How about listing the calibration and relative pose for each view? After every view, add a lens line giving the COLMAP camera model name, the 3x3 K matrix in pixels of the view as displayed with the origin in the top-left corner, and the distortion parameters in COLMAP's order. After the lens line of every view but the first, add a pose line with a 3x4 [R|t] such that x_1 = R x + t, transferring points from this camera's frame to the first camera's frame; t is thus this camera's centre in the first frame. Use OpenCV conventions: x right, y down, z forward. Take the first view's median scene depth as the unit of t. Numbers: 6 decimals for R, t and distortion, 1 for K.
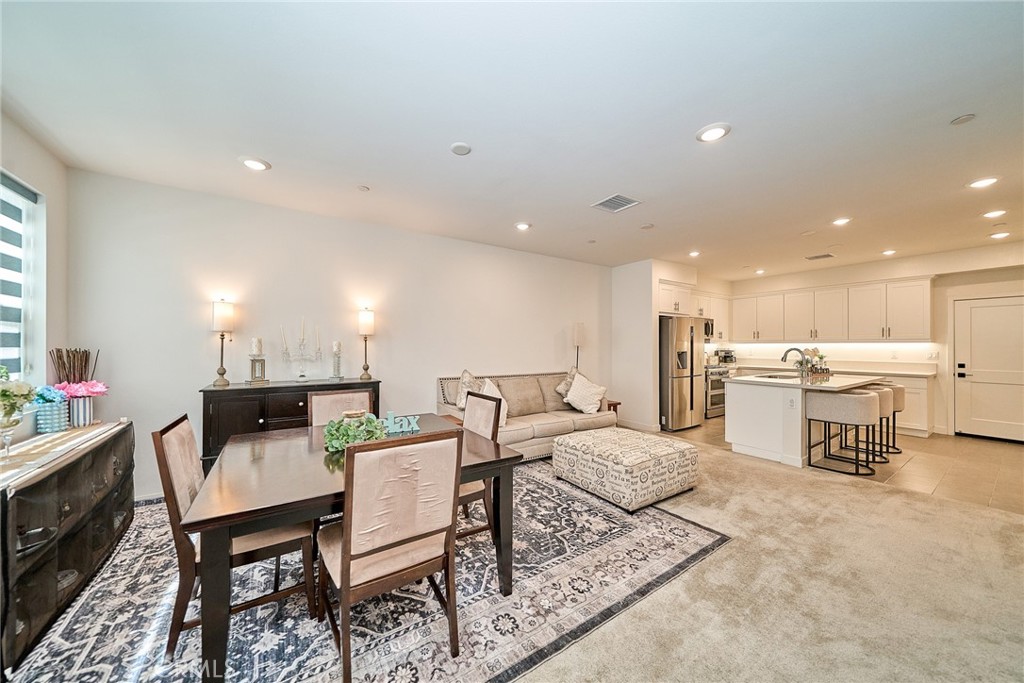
lens RADIAL K [[345.9, 0, 509.9], [0, 345.9, 344.0], [0, 0, 1]] dist [-0.000249, -0.000596]
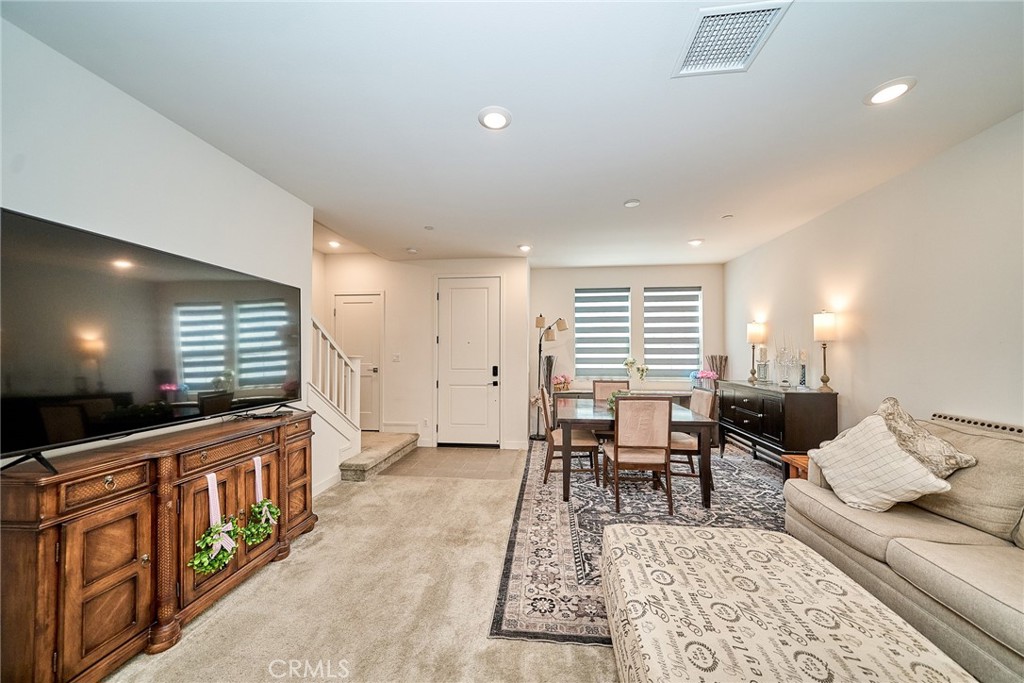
lens RADIAL K [[345.9, 0, 514.0], [0, 345.9, 340.5], [0, 0, 1]] dist [-0.000249, -0.000596]
pose [[-0.633868, -0.029494, -0.772879, 0.738681], [0.002079, 0.999204, -0.039836, 0.004492], [0.773438, -0.026858, -0.633302, 0.948811]]
